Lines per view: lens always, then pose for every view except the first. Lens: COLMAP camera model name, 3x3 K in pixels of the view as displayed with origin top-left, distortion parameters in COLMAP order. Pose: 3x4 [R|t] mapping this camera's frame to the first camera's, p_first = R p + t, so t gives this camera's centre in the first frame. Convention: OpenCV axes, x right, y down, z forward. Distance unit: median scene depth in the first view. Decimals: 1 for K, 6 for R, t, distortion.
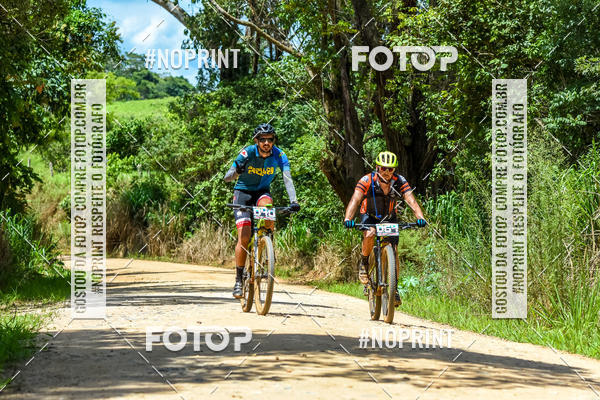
lens RADIAL K [[2258.8, 0, 299.0], [0, 2258.8, 188.3], [0, 0, 1]] dist [-0.151167, 3.441410]
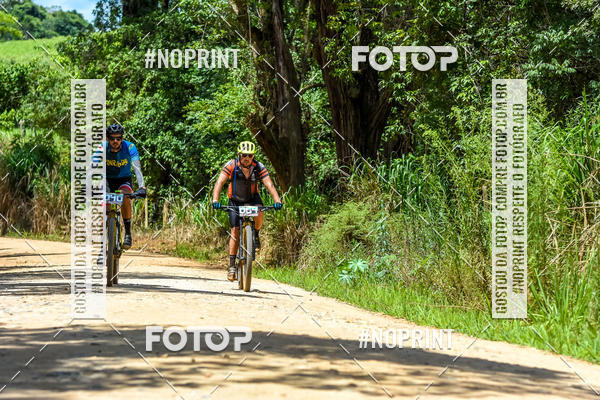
lens RADIAL K [[2780.6, 0, 300.0], [0, 2780.6, 199.6], [0, 0, 1]] dist [0.000053, 8.010390]
pose [[0.999595, 0.001111, 0.028448, 0.000300], [-0.001616, 0.999842, 0.017713, 0.000048], [-0.028424, -0.017752, 0.999438, 0.004318]]
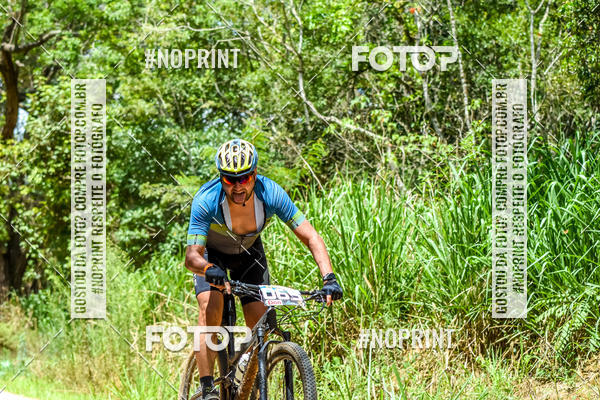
lens RADIAL K [[2202.4, 0, 300.7], [0, 2202.4, 200.0], [0, 0, 1]] dist [-0.322674, 0.496466]
pose [[0.982194, 0.012182, 0.187475, -0.016887], [-0.003336, 0.998869, -0.047428, 0.007922], [-0.187841, 0.045958, 0.981124, -0.191166]]
